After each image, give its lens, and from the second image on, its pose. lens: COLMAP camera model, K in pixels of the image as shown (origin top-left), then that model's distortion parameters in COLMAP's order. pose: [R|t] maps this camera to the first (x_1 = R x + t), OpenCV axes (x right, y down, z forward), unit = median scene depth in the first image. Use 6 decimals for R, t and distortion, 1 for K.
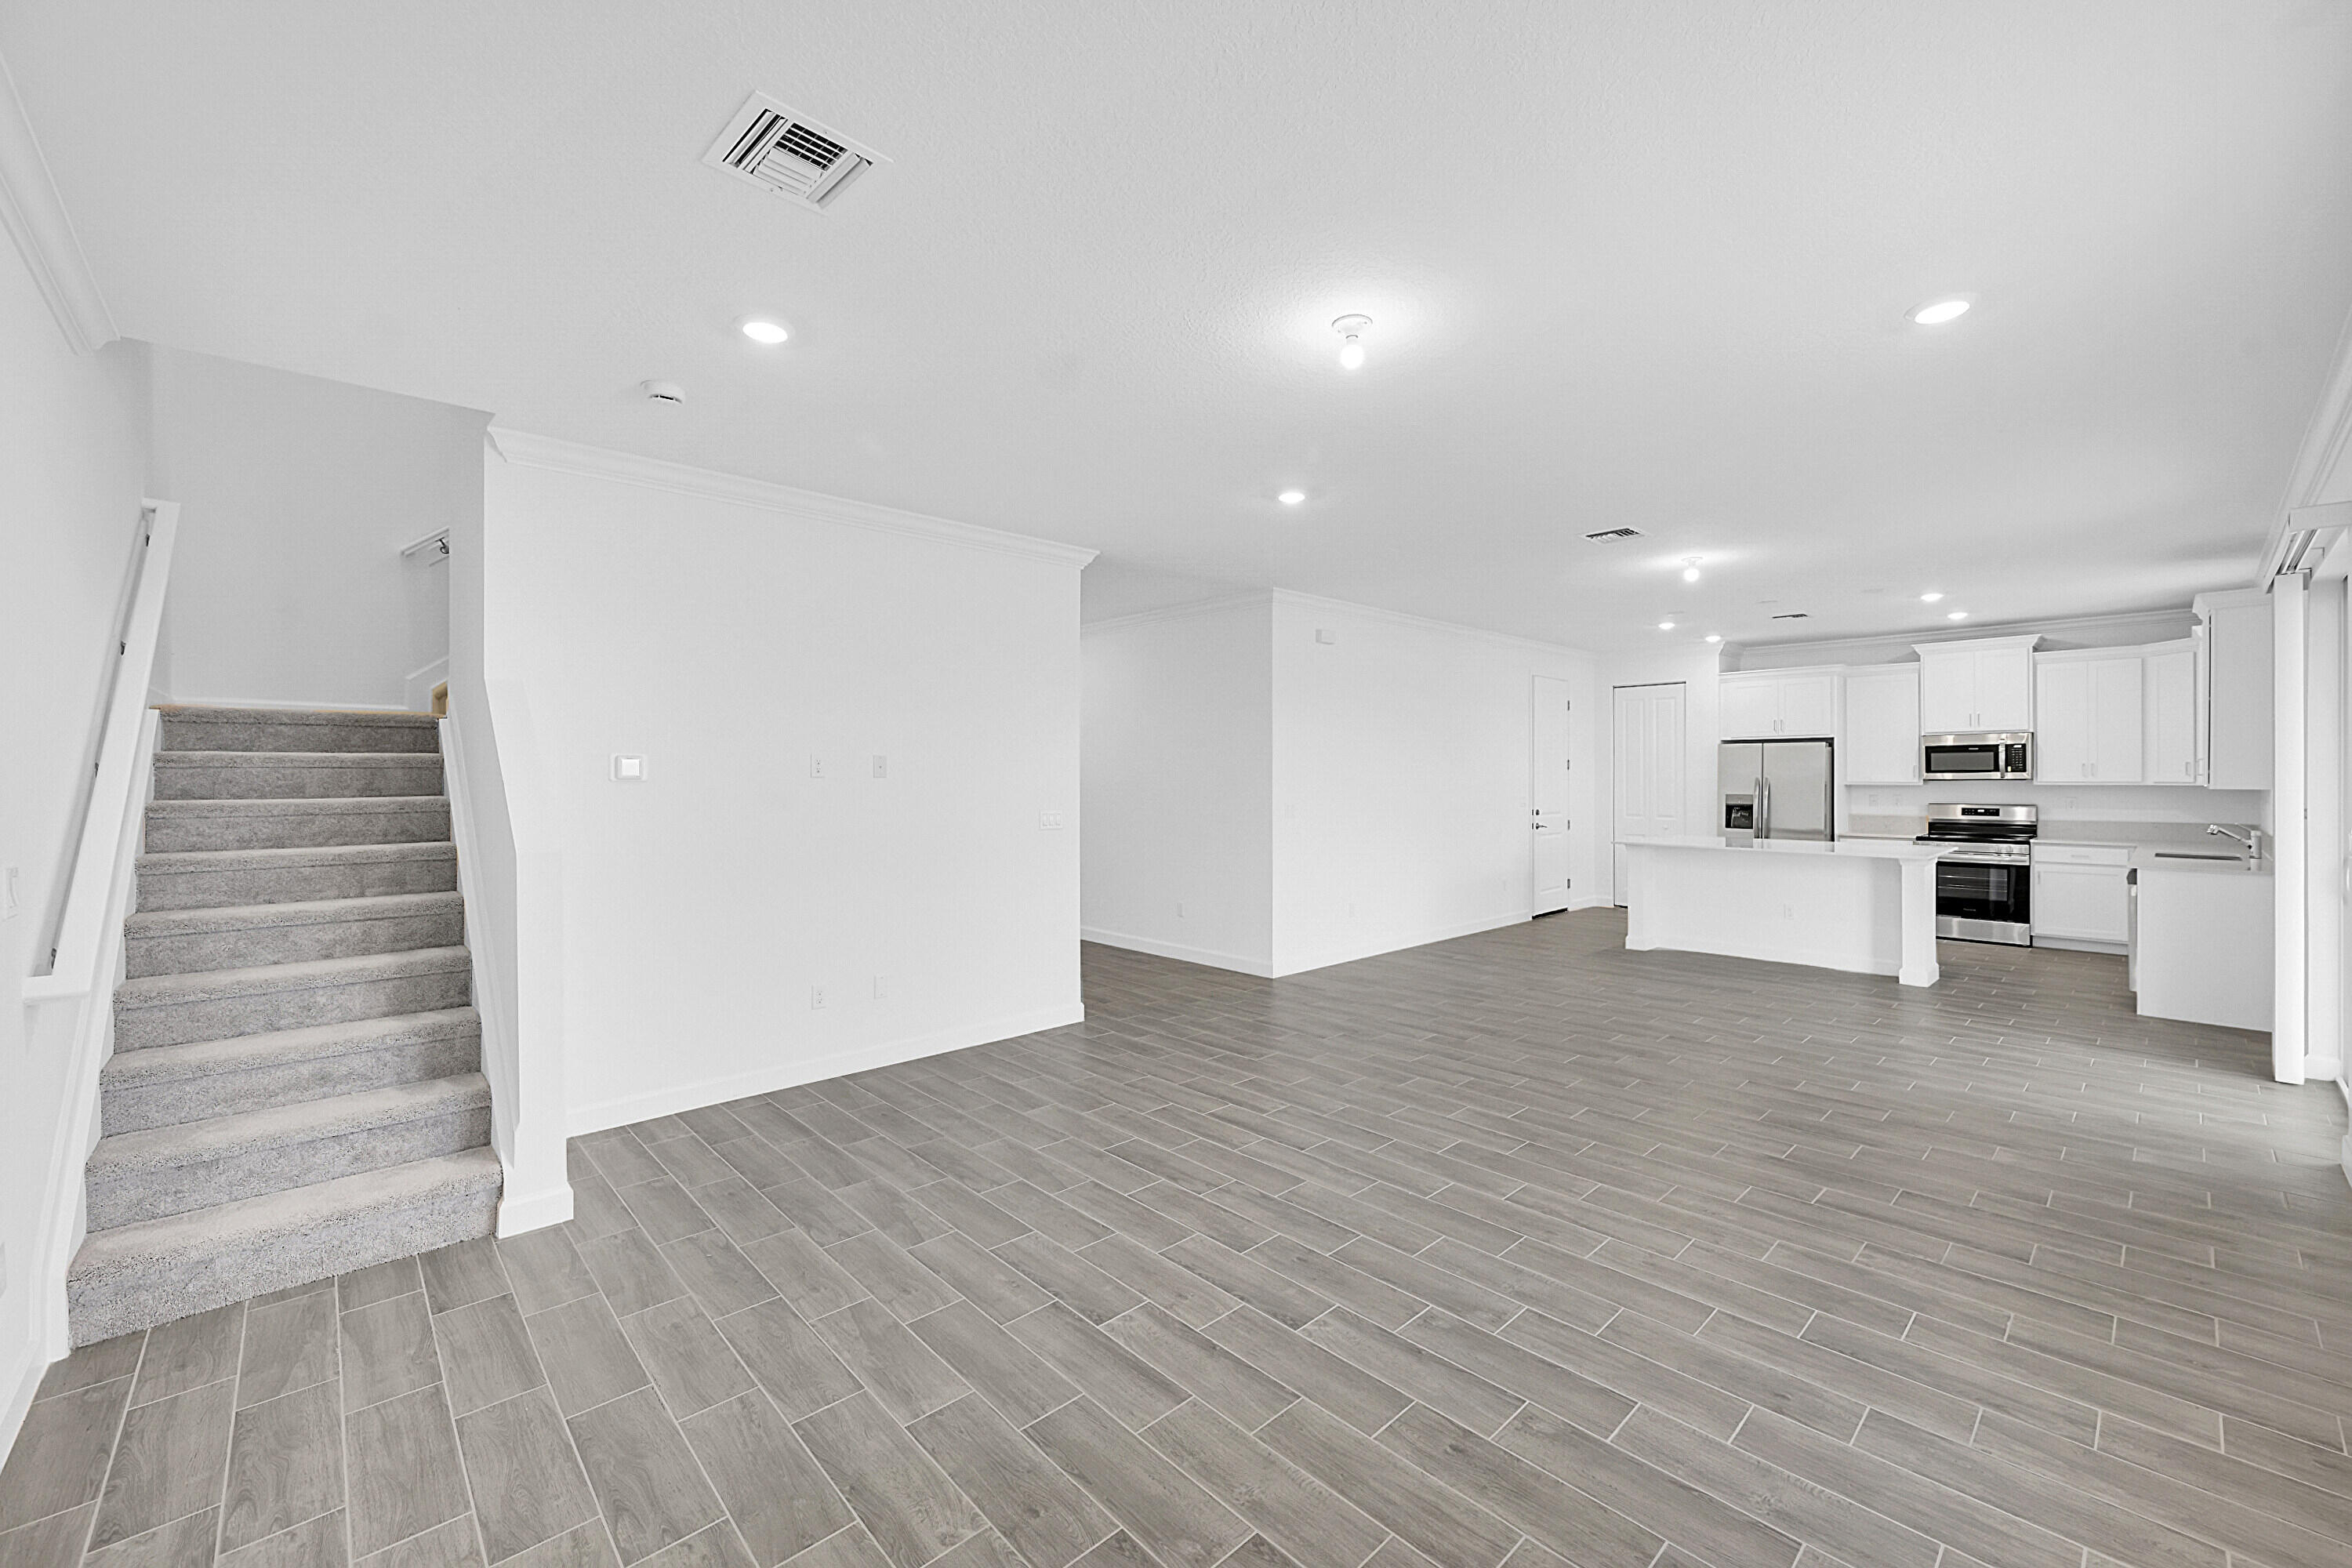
lens RADIAL K [[1022.2, 0, 1176.3], [0, 1022.2, 779.9], [0, 0, 1]] dist [0.000409, -0.001069]
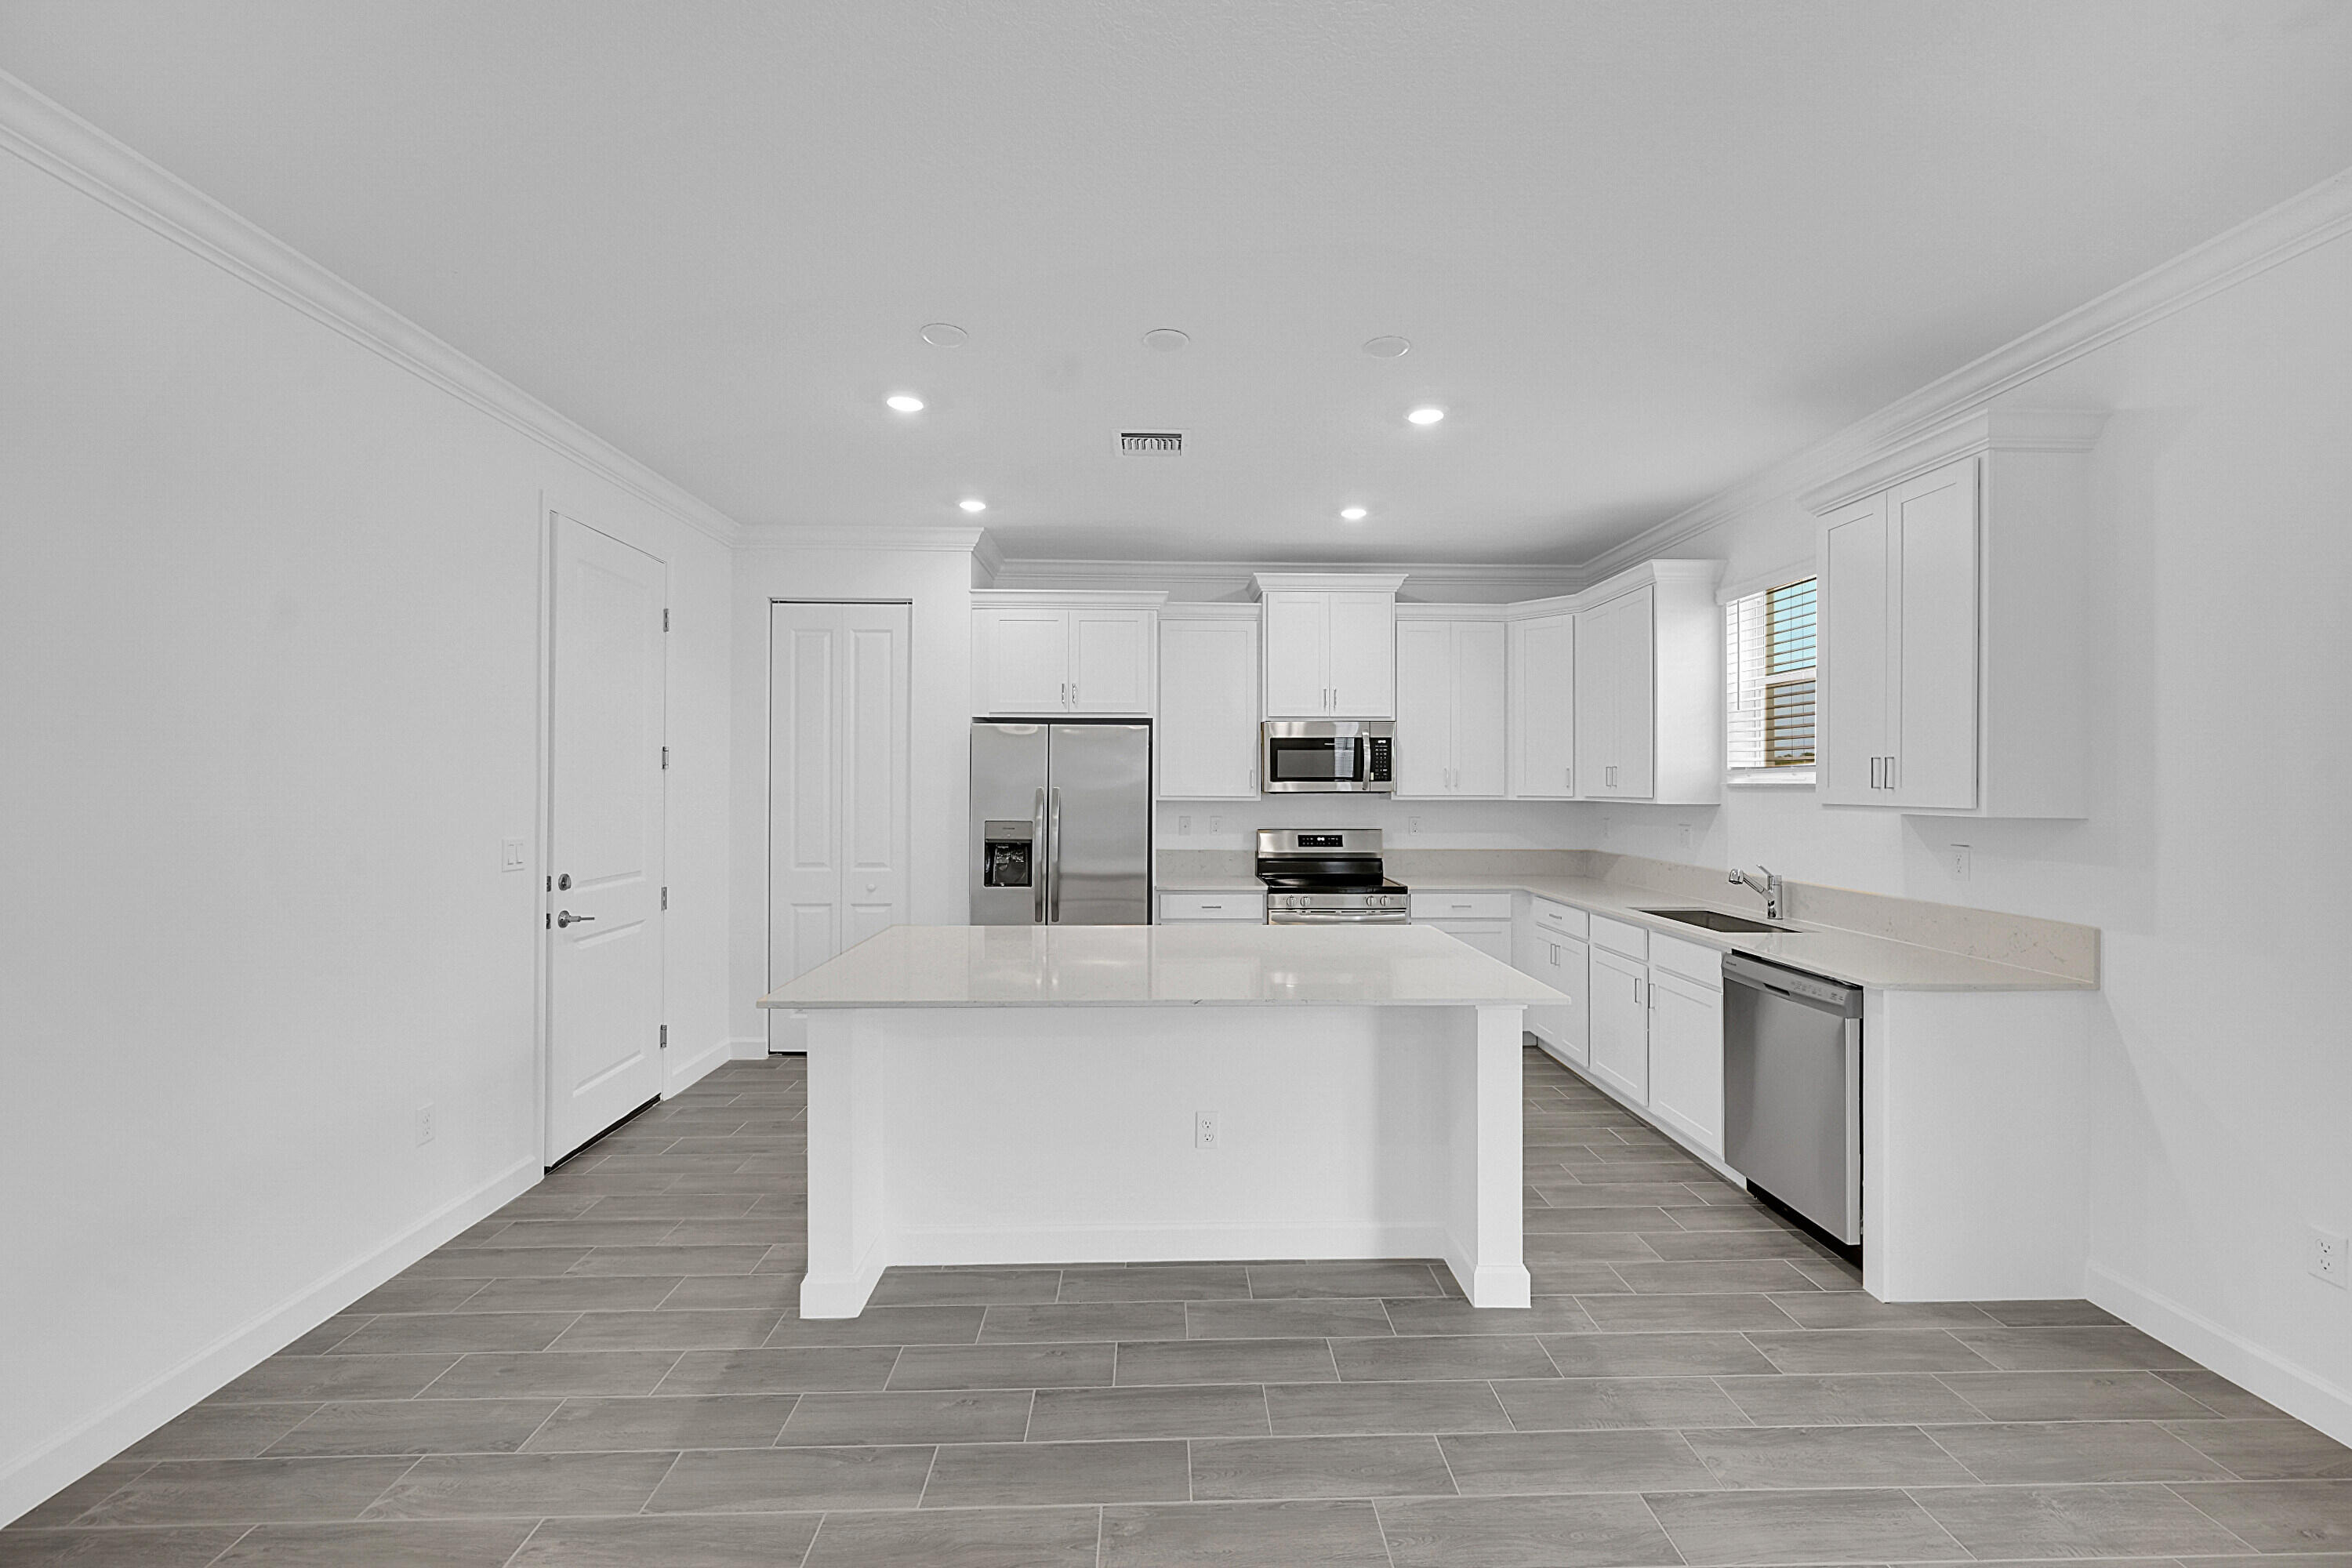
lens RADIAL K [[946.5, 0, 1172.9], [0, 946.5, 789.9], [0, 0, 1]] dist [-0.001303, 0.000146]
pose [[0.696045, -0.001550, 0.717996, 0.320592], [-0.002052, 0.999989, 0.004148, -0.004685], [-0.717995, -0.004361, 0.696035, 0.739196]]
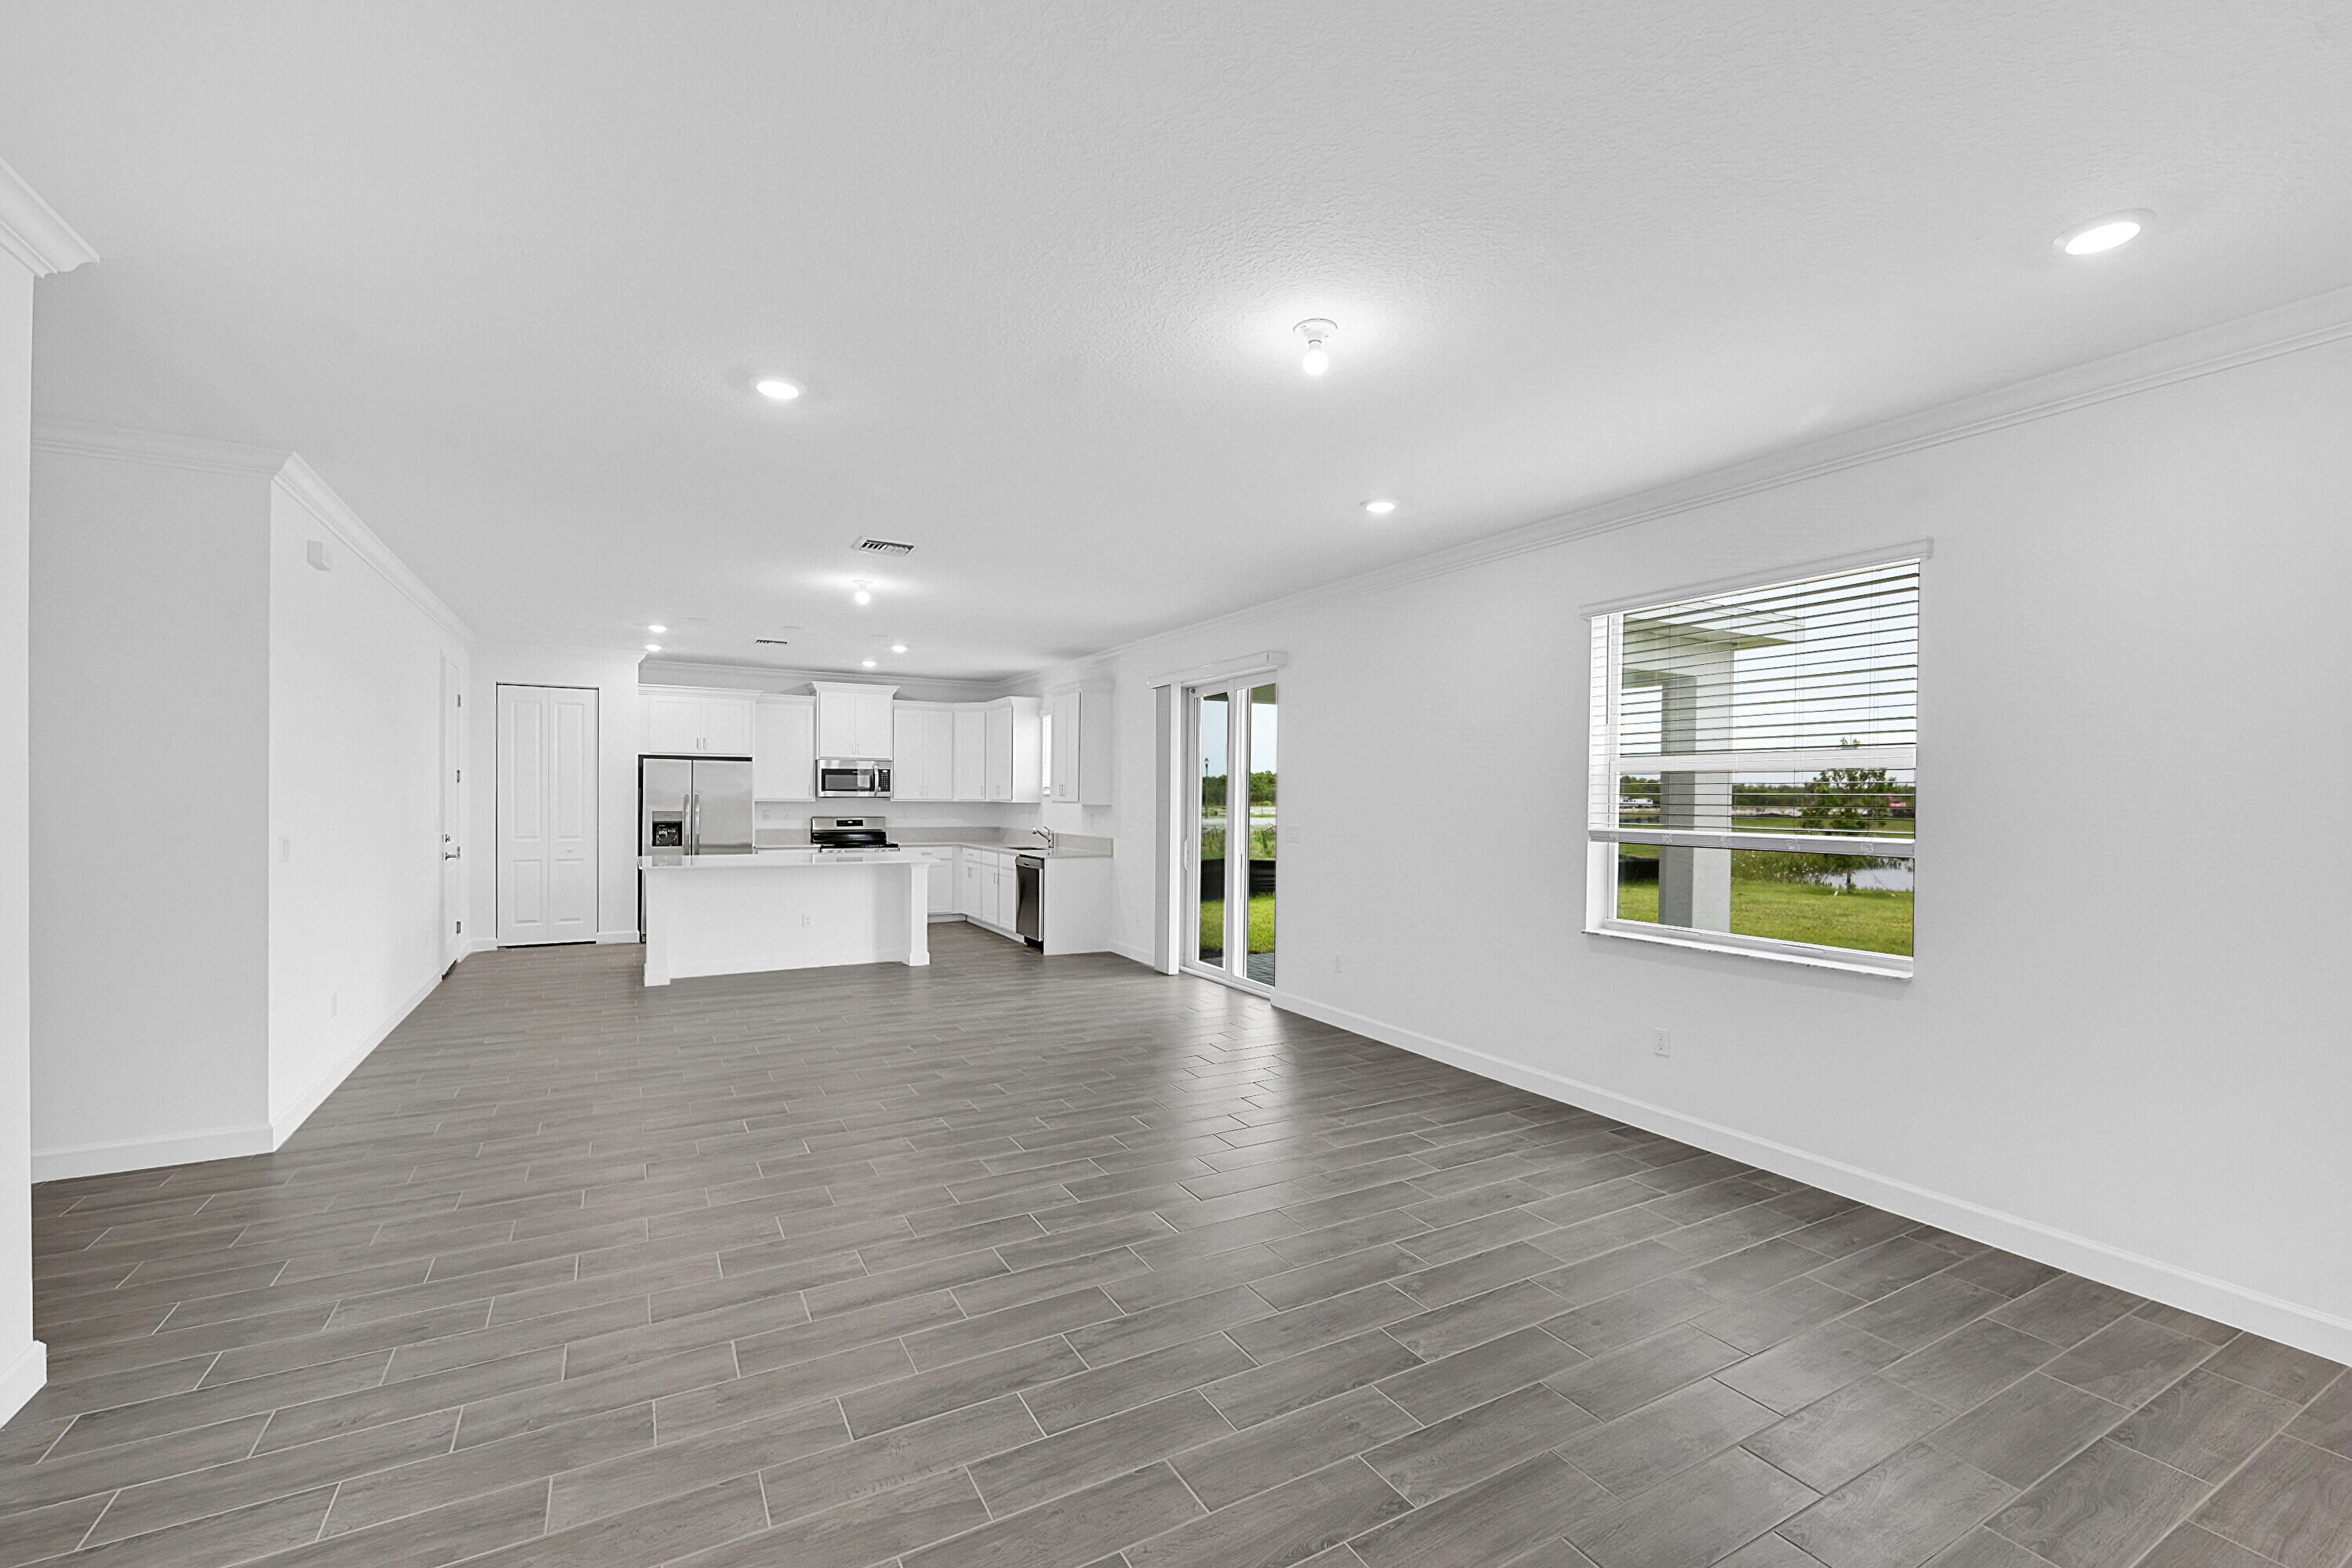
lens RADIAL K [[946.5, 0, 1258.1], [0, 946.5, 793.7], [0, 0, 1]] dist [-0.001303, 0.000146]
pose [[0.191616, 0.007016, 0.981445, -0.279124], [-0.004834, 0.999969, -0.006205, 0.000359], [-0.981458, -0.003555, 0.191644, 0.341699]]
